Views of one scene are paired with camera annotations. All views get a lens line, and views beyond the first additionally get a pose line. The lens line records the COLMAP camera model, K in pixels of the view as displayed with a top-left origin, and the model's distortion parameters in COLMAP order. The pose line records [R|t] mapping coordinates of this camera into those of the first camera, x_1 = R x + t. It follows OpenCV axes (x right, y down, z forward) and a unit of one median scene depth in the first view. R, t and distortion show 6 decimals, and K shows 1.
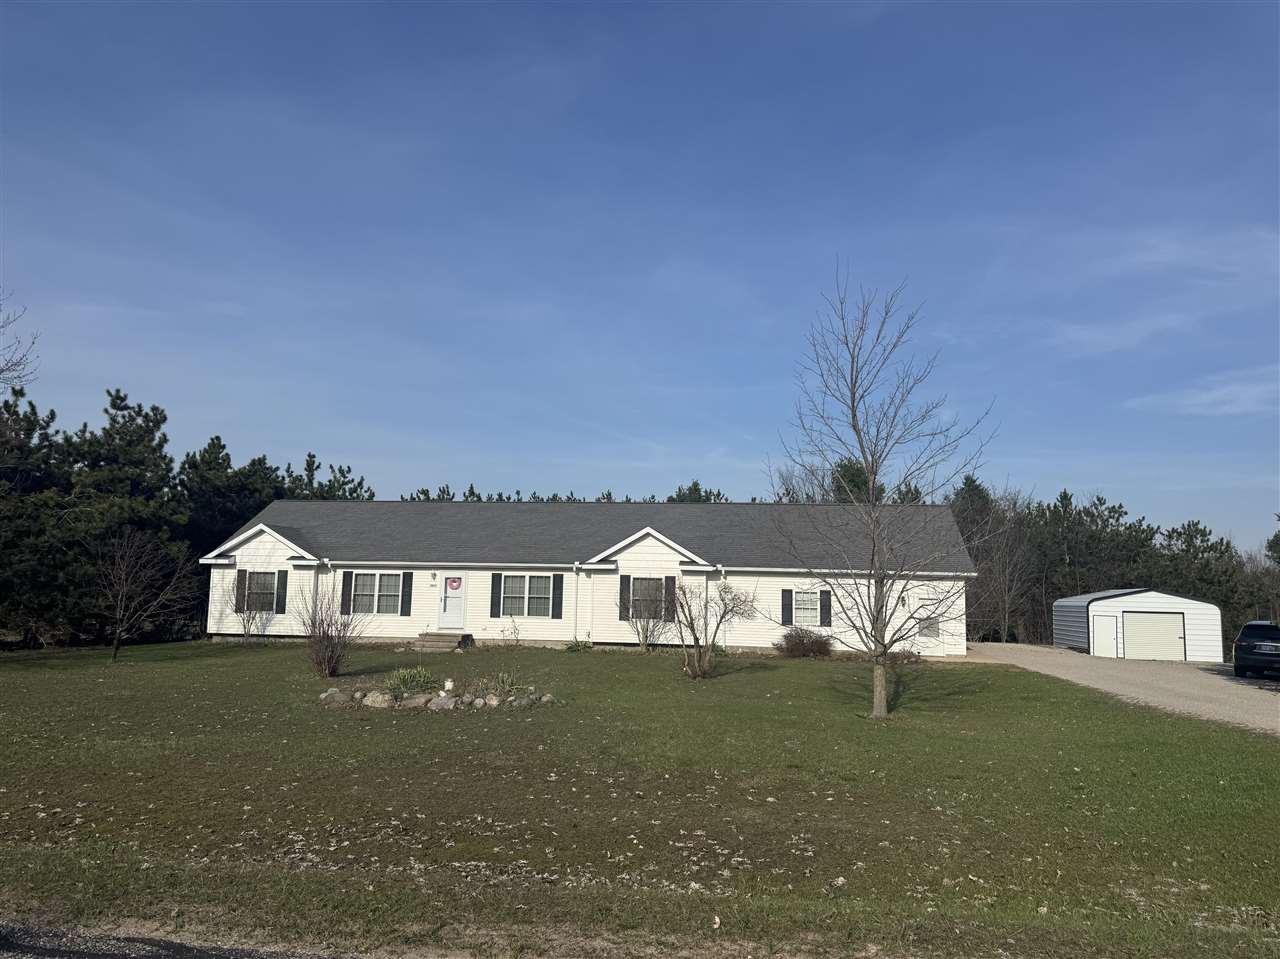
lens RADIAL K [[1071.9, 0, 640.0], [0, 1071.9, 479.5], [0, 0, 1]] dist [0.063944, -0.003631]
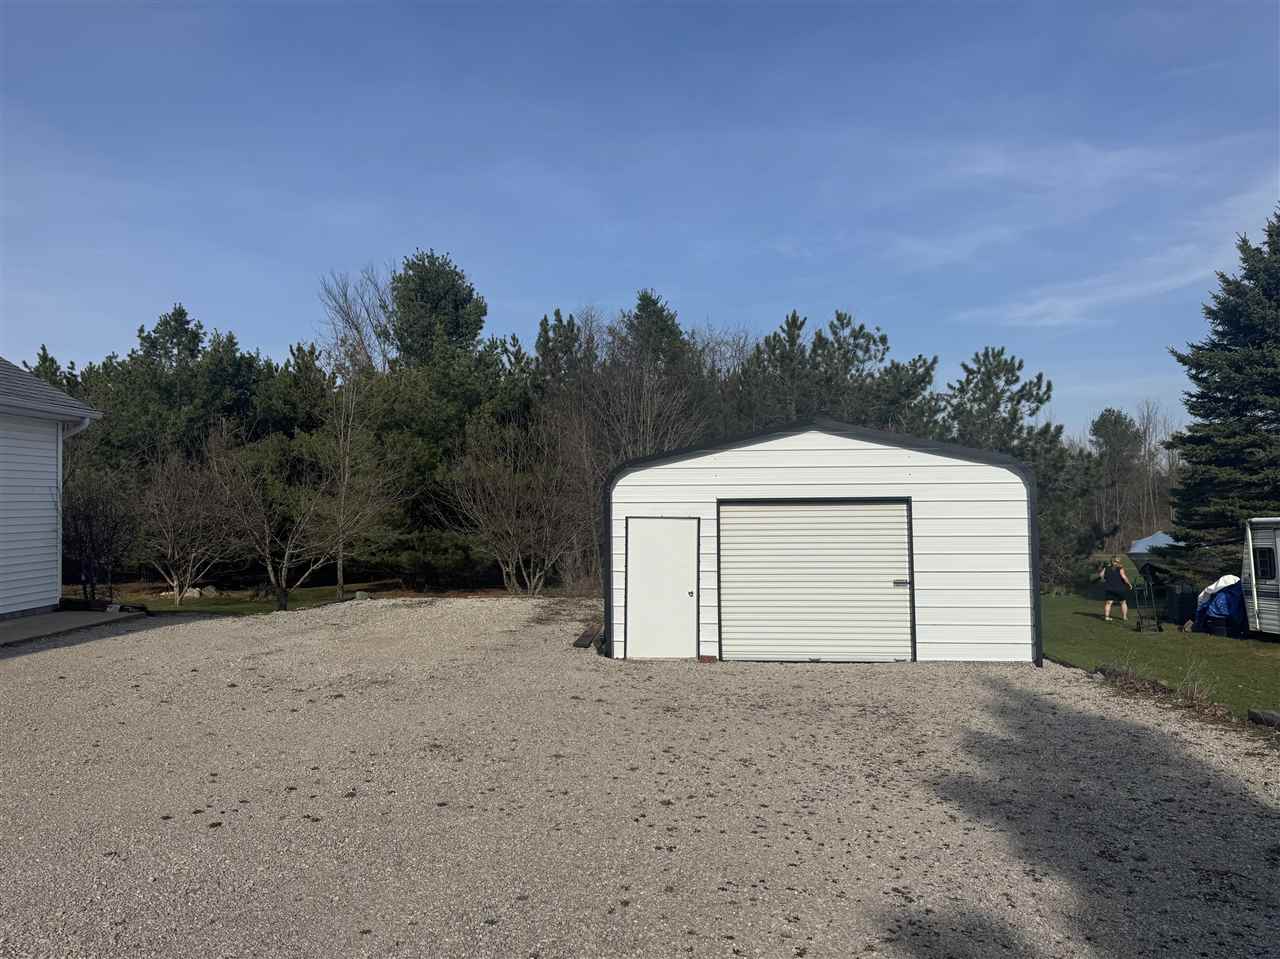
lens RADIAL K [[909.5, 0, 637.2], [0, 909.5, 483.7], [0, 0, 1]] dist [0.037232, -0.033125]
pose [[0.997039, -0.021686, 0.073783, 0.491624], [0.015942, 0.996859, 0.077571, 0.118190], [-0.075233, -0.076165, 0.994253, 0.919135]]
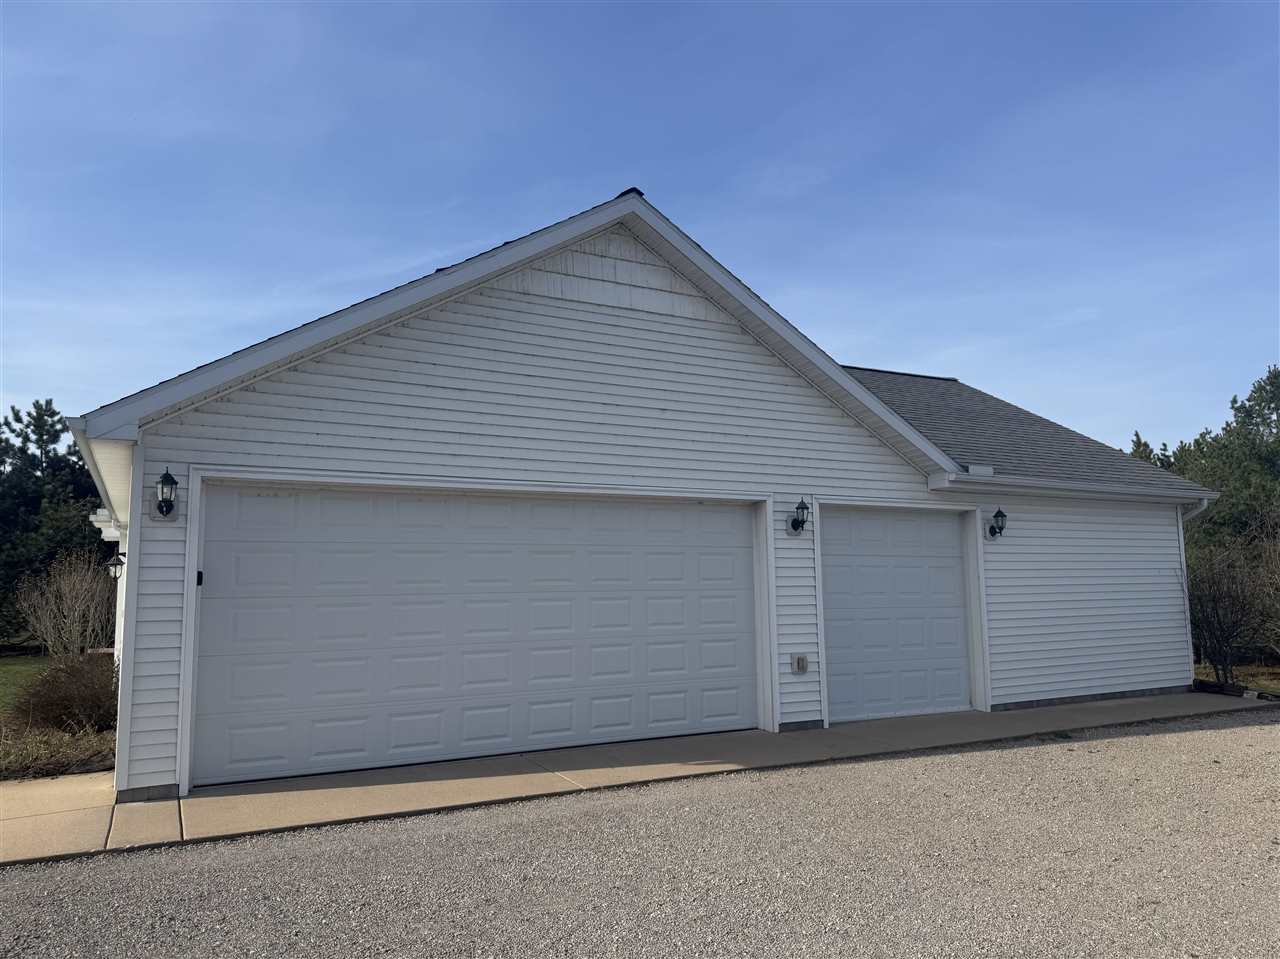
lens RADIAL K [[909.5, 0, 637.2], [0, 909.5, 483.7], [0, 0, 1]] dist [0.037232, -0.033125]
pose [[0.539457, -0.121285, -0.833233, 0.485326], [0.103819, 0.991602, -0.077121, 0.115765], [0.835589, -0.044902, 0.547518, 0.911097]]
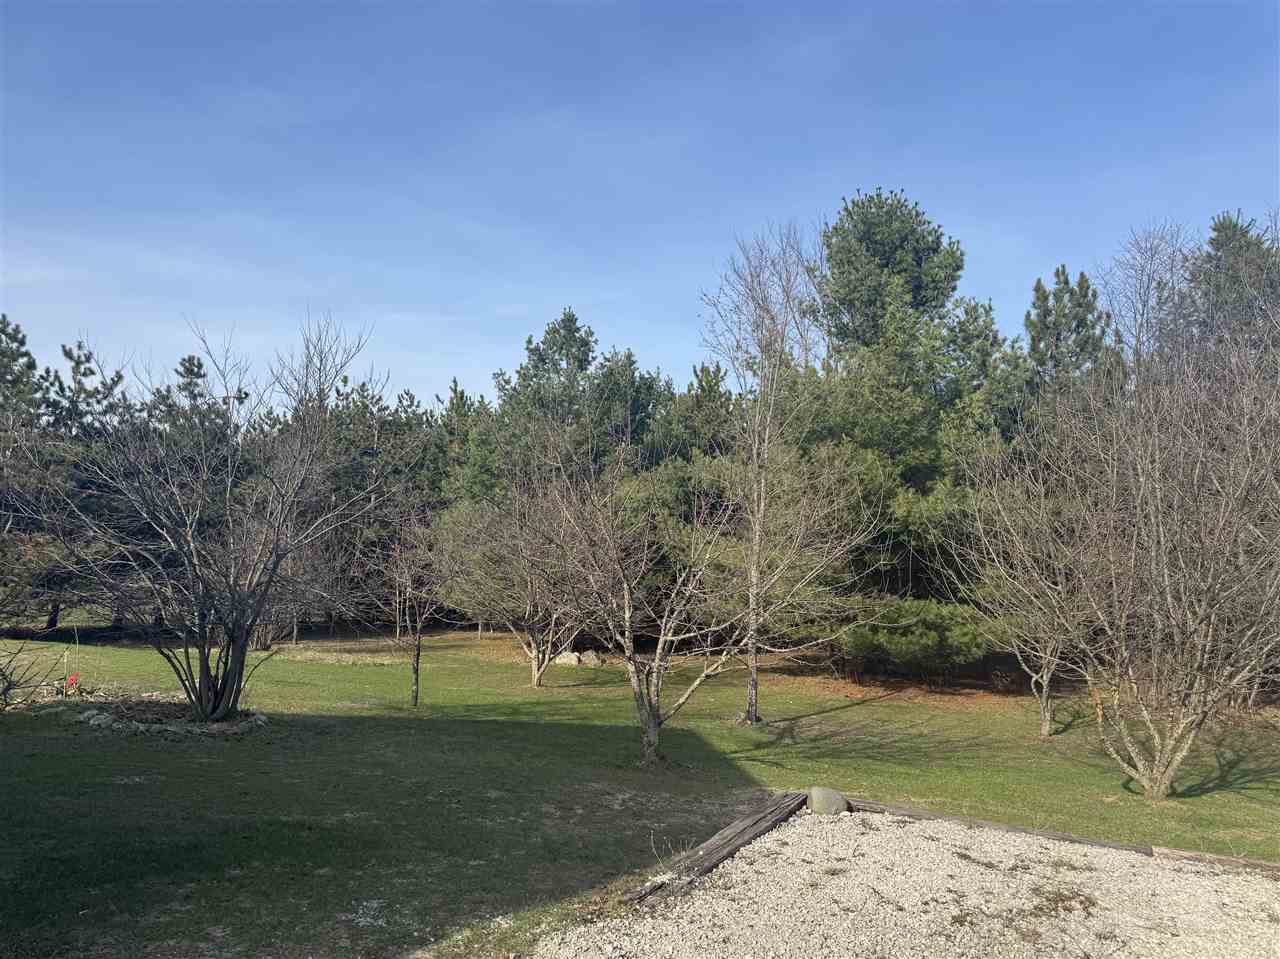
lens RADIAL K [[909.5, 0, 637.2], [0, 909.5, 483.7], [0, 0, 1]] dist [0.037232, -0.033125]
pose [[0.936993, -0.026885, -0.348313, 0.420309], [0.033260, 0.999371, 0.012334, 0.145054], [0.347762, -0.023142, 0.937297, 1.189793]]
